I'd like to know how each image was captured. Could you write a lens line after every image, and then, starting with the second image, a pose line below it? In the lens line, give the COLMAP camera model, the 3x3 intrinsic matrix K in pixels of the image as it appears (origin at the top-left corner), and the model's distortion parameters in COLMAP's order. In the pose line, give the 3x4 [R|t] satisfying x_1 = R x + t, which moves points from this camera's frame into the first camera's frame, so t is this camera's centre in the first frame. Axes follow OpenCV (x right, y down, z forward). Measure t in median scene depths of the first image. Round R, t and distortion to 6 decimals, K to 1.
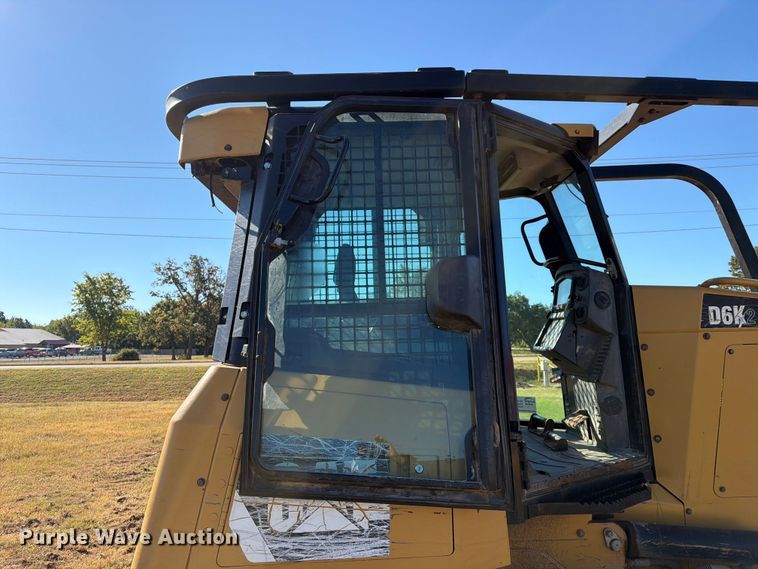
lens RADIAL K [[533.9, 0, 372.8], [0, 533.9, 285.4], [0, 0, 1]] dist [0.038889, -0.046334]
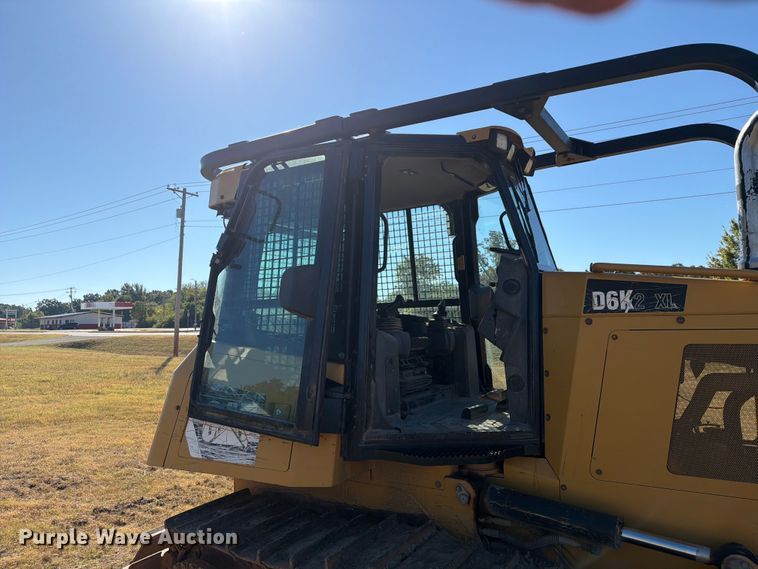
lens RADIAL K [[529.8, 0, 379.0], [0, 529.8, 284.5], [0, 0, 1]] dist [0.084407, -0.119450]
pose [[0.846945, -0.031301, -0.530758, 0.234272], [0.058613, 0.997678, 0.034693, -0.009329], [0.528439, -0.060492, 0.846813, -0.016035]]
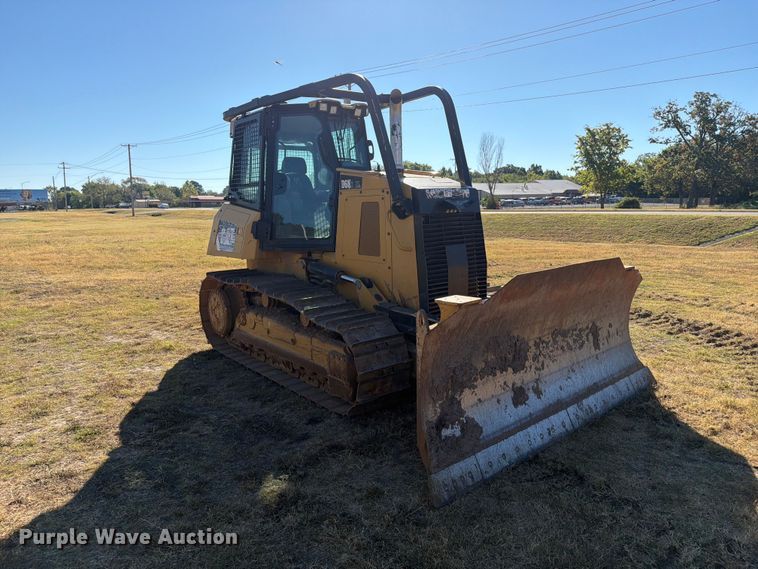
lens RADIAL K [[529.8, 0, 379.0], [0, 529.8, 284.5], [0, 0, 1]] dist [0.084407, -0.119450]
pose [[0.612102, 0.126700, -0.780563, 0.741591], [0.092809, 0.968749, 0.230025, -0.010529], [0.785314, -0.213242, 0.581215, -0.089942]]
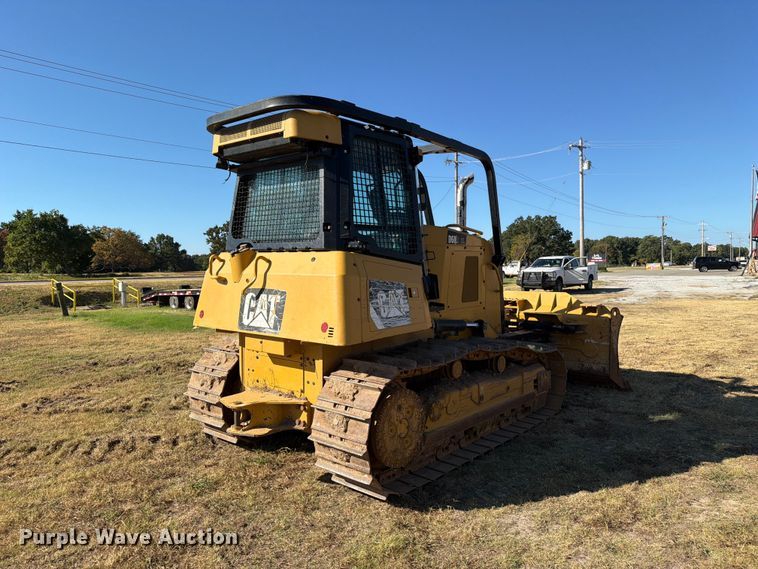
lens RADIAL K [[529.8, 0, 379.0], [0, 529.8, 284.5], [0, 0, 1]] dist [0.084407, -0.119450]
pose [[0.666603, -0.016388, 0.745233, -0.403007], [-0.084844, 0.991593, 0.097698, 0.015022], [-0.740569, -0.128354, 0.659608, -0.113952]]
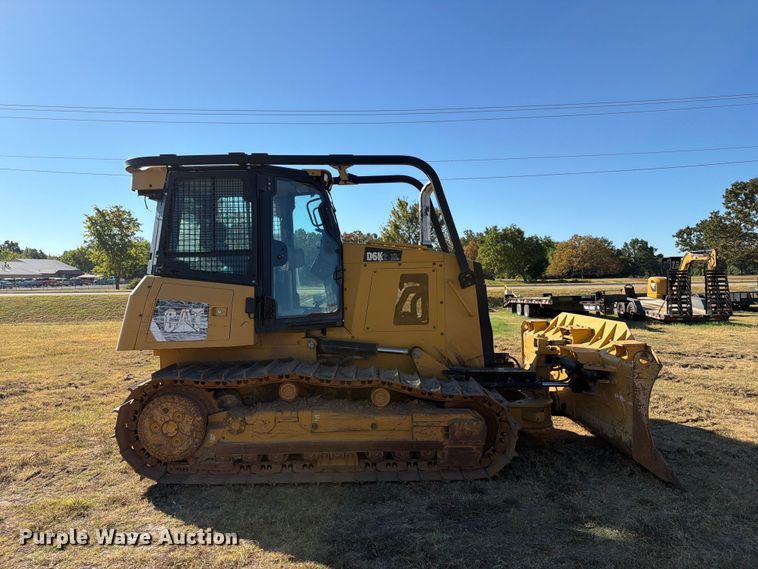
lens RADIAL K [[529.8, 0, 379.0], [0, 529.8, 284.5], [0, 0, 1]] dist [0.084407, -0.119450]
pose [[0.999963, 0.001831, -0.008463, 0.199231], [-0.000747, 0.991985, 0.126357, -0.032045], [0.008626, -0.126346, 0.991949, -0.366858]]
